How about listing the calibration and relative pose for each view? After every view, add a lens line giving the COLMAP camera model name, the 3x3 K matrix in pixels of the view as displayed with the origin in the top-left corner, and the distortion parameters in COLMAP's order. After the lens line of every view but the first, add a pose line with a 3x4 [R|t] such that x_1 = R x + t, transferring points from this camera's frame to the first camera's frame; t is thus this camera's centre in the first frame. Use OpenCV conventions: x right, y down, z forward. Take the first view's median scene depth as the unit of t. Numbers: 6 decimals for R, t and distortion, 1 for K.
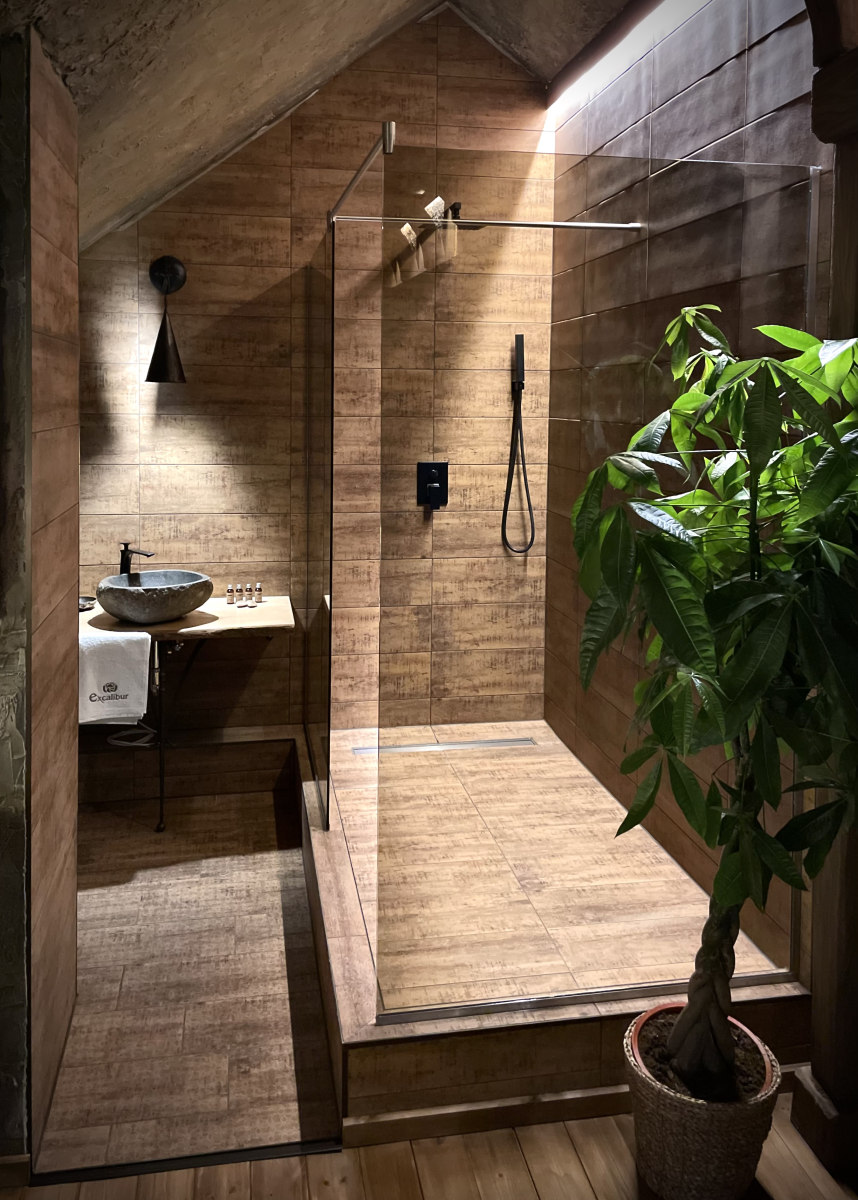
lens RADIAL K [[943.2, 0, 425.5], [0, 943.2, 454.7], [0, 0, 1]] dist [0.069123, -0.058386]
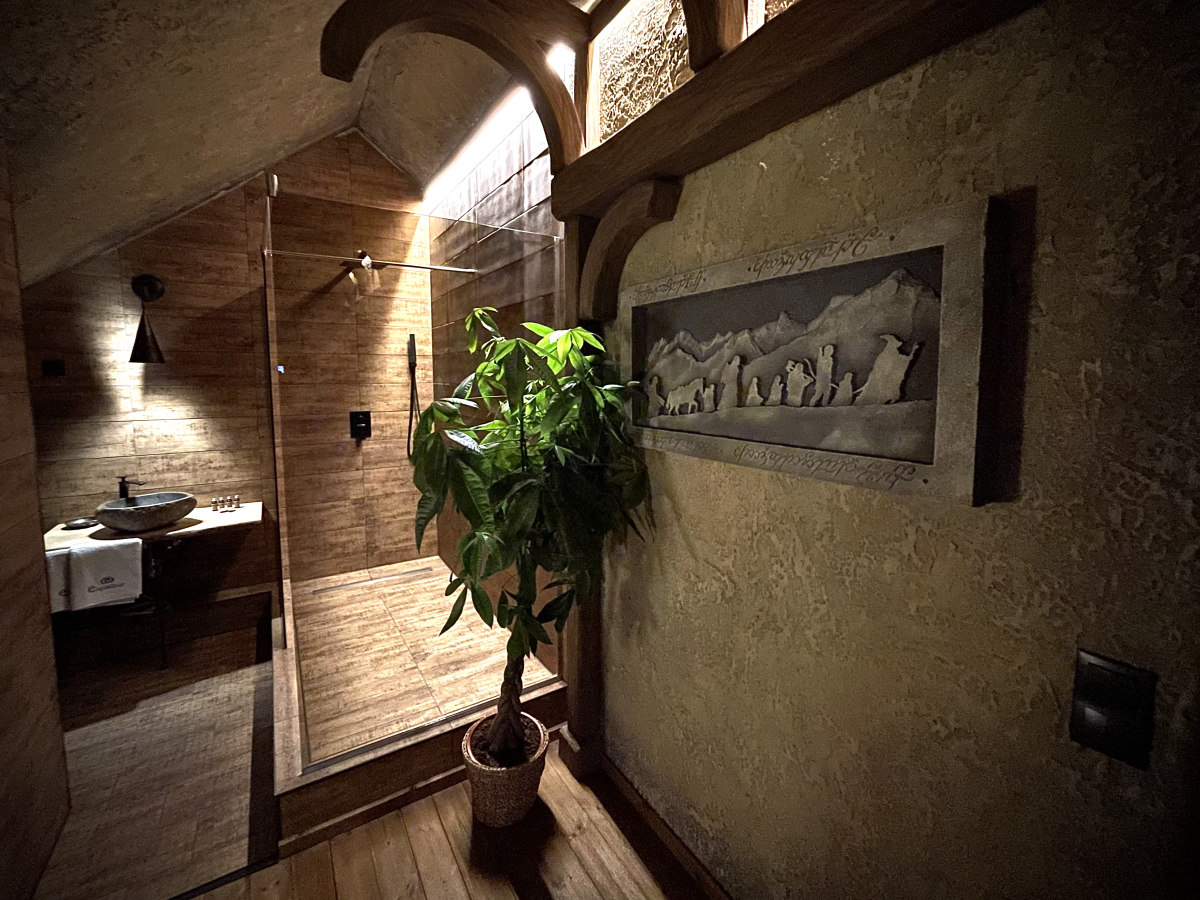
lens RADIAL K [[490.4, 0, 583.1], [0, 490.4, 430.0], [0, 0, 1]] dist [-0.001831, -0.000037]
pose [[0.932436, -0.052917, 0.357439, 0.073456], [0.034771, 0.997768, 0.057010, 0.005940], [-0.359658, -0.040729, 0.932195, 0.076560]]
